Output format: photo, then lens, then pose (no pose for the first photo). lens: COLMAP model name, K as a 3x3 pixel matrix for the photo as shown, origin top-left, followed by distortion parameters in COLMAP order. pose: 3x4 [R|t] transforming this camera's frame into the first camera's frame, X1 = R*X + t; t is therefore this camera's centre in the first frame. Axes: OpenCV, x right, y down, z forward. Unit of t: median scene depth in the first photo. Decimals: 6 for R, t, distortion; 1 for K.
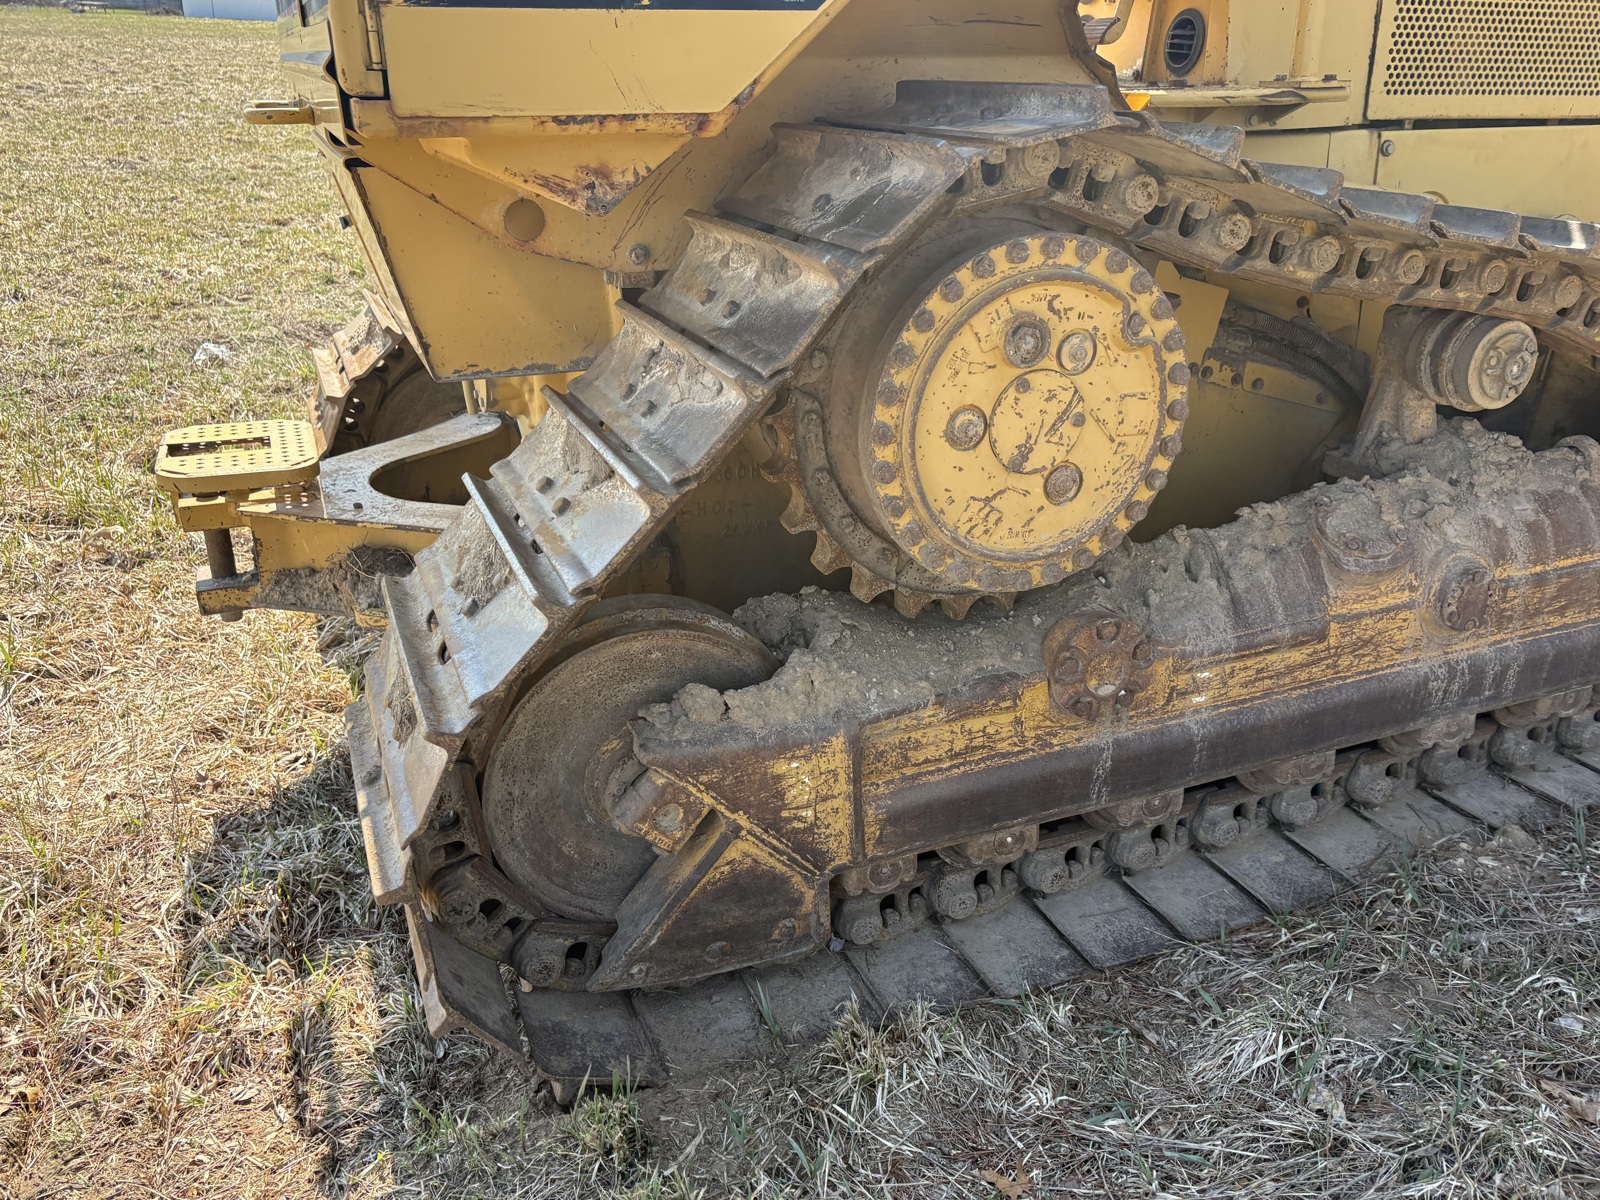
lens RADIAL K [[1350.5, 0, 796.2], [0, 1350.5, 603.2], [0, 0, 1]] dist [0.034828, -0.013859]
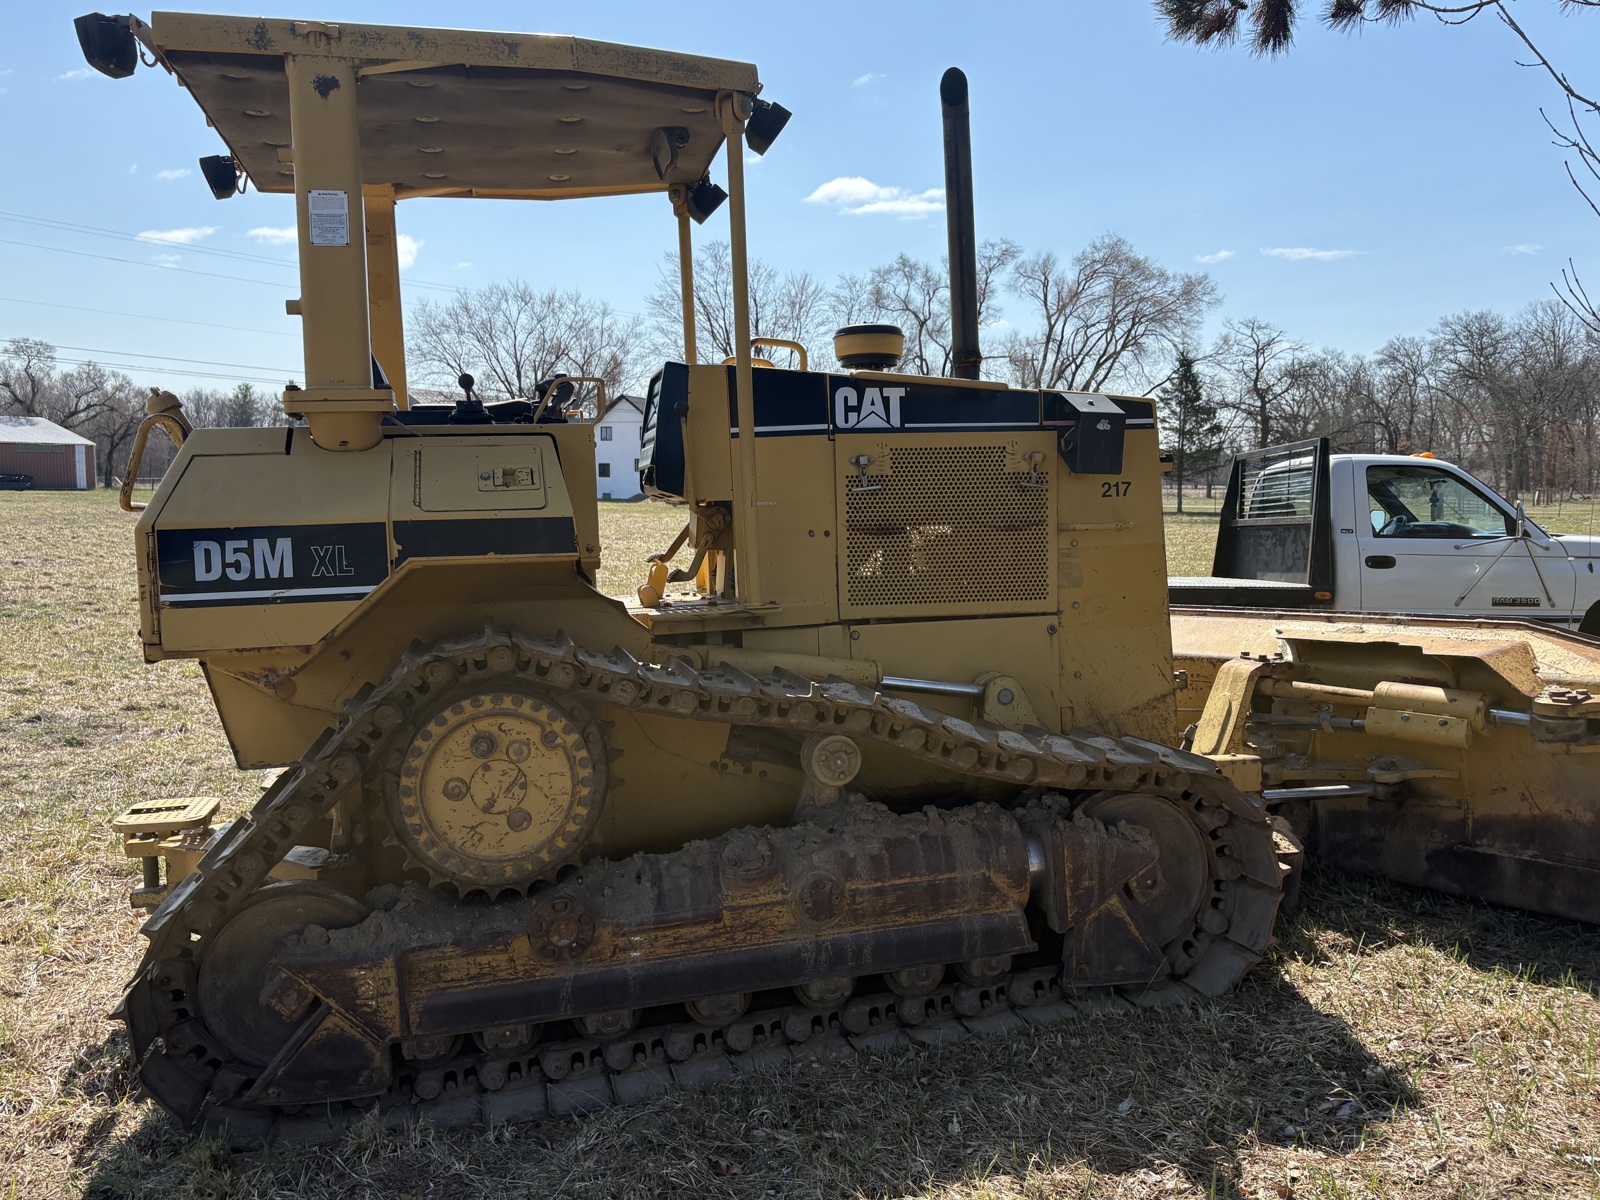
lens RADIAL K [[1350.5, 0, 797.4], [0, 1350.5, 571.7], [0, 0, 1]] dist [0.034828, -0.013859]
pose [[0.985915, -0.027969, -0.164892, 0.874944], [-0.027996, 0.944408, -0.327581, 0.187034], [0.164887, 0.327583, 0.930323, -0.786002]]
